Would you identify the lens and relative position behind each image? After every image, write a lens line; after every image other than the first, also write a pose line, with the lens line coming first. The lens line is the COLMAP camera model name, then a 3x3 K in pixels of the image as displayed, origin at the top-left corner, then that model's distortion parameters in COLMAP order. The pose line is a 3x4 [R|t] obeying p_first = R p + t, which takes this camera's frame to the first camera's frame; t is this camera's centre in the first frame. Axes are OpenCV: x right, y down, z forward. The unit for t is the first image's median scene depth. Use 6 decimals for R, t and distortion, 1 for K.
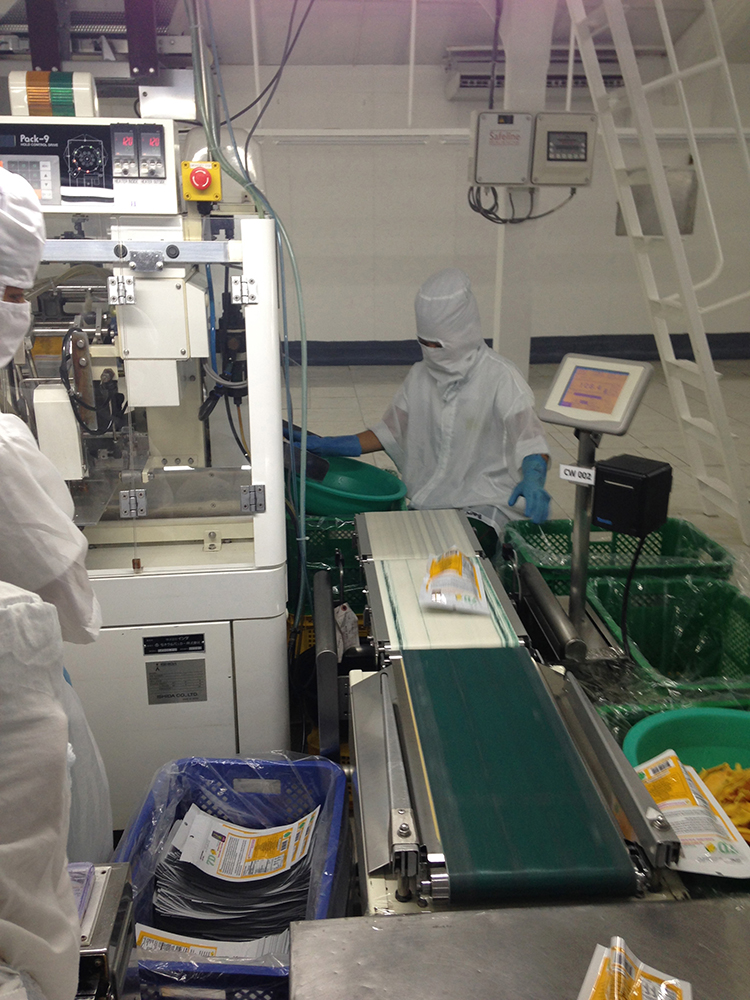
lens RADIAL K [[910.6, 0, 374.4], [0, 910.6, 504.4], [0, 0, 1]] dist [0.194854, -0.306480]
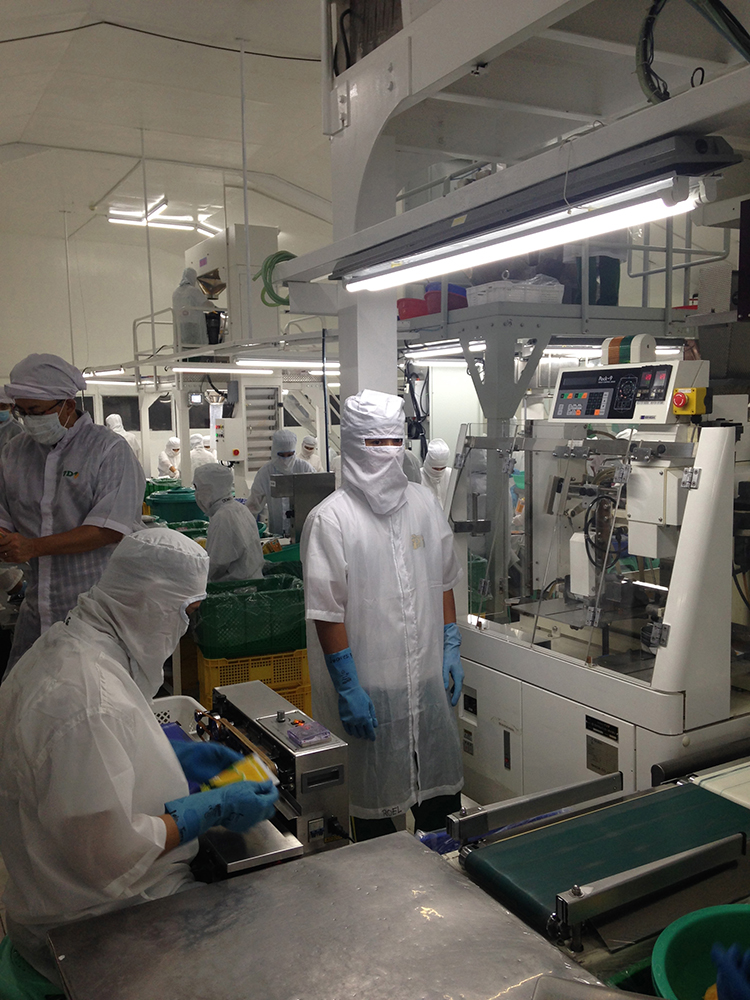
lens RADIAL K [[910.6, 0, 374.4], [0, 910.6, 504.4], [0, 0, 1]] dist [0.194854, -0.306480]
pose [[0.422213, 0.094064, -0.901603, 0.819797], [-0.263762, 0.964316, -0.022911, -0.044154], [0.867275, 0.247482, 0.431957, 0.042548]]
